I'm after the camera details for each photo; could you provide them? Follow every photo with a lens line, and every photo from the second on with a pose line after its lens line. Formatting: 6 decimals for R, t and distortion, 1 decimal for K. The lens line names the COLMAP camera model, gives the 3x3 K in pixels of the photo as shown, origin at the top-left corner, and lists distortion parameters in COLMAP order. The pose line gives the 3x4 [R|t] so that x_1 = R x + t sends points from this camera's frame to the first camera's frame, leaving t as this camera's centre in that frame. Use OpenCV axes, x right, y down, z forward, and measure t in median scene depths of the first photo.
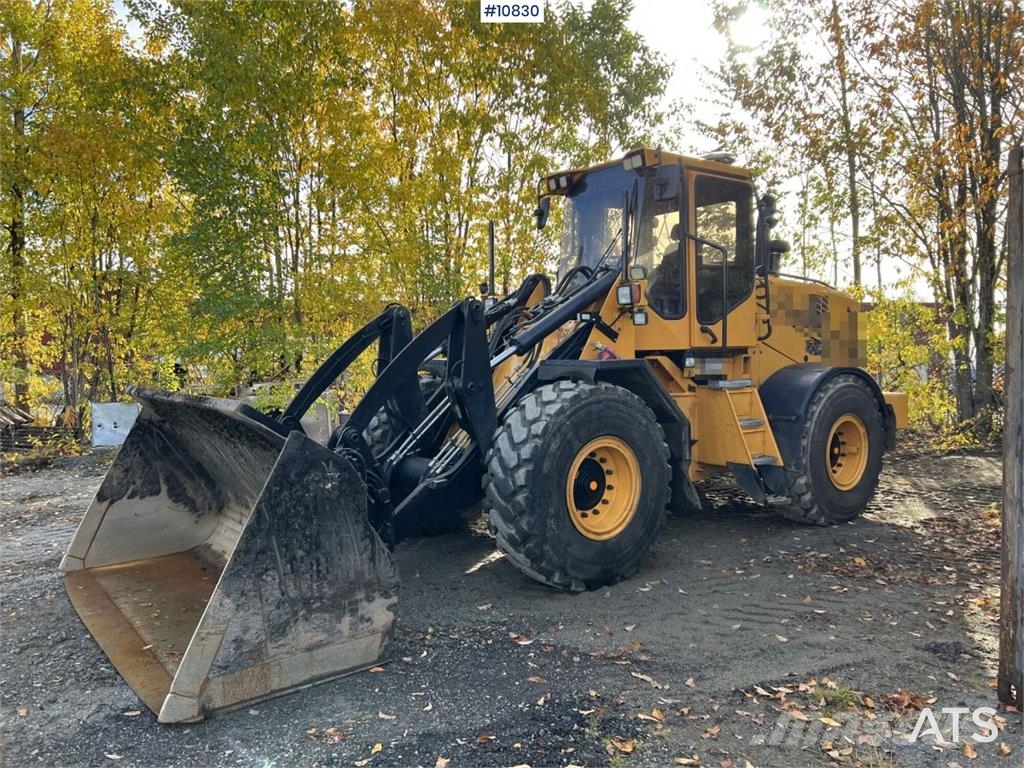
lens RADIAL K [[763.9, 0, 502.1], [0, 763.9, 387.7], [0, 0, 1]] dist [0.036794, -0.043199]
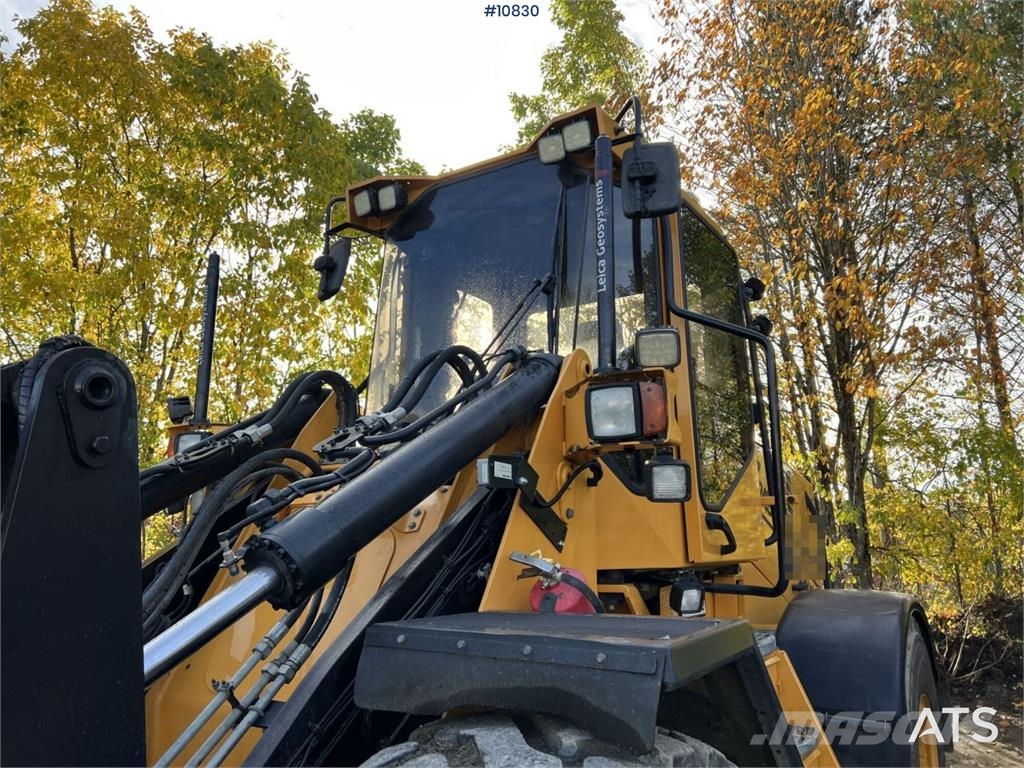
lens RADIAL K [[763.9, 0, 521.7], [0, 763.9, 375.3], [0, 0, 1]] dist [0.036794, -0.043199]
pose [[0.932618, 0.086670, 0.350303, 0.001018], [0.010017, 0.964139, -0.265210, -0.044265], [-0.360727, 0.250848, 0.898305, 0.670262]]
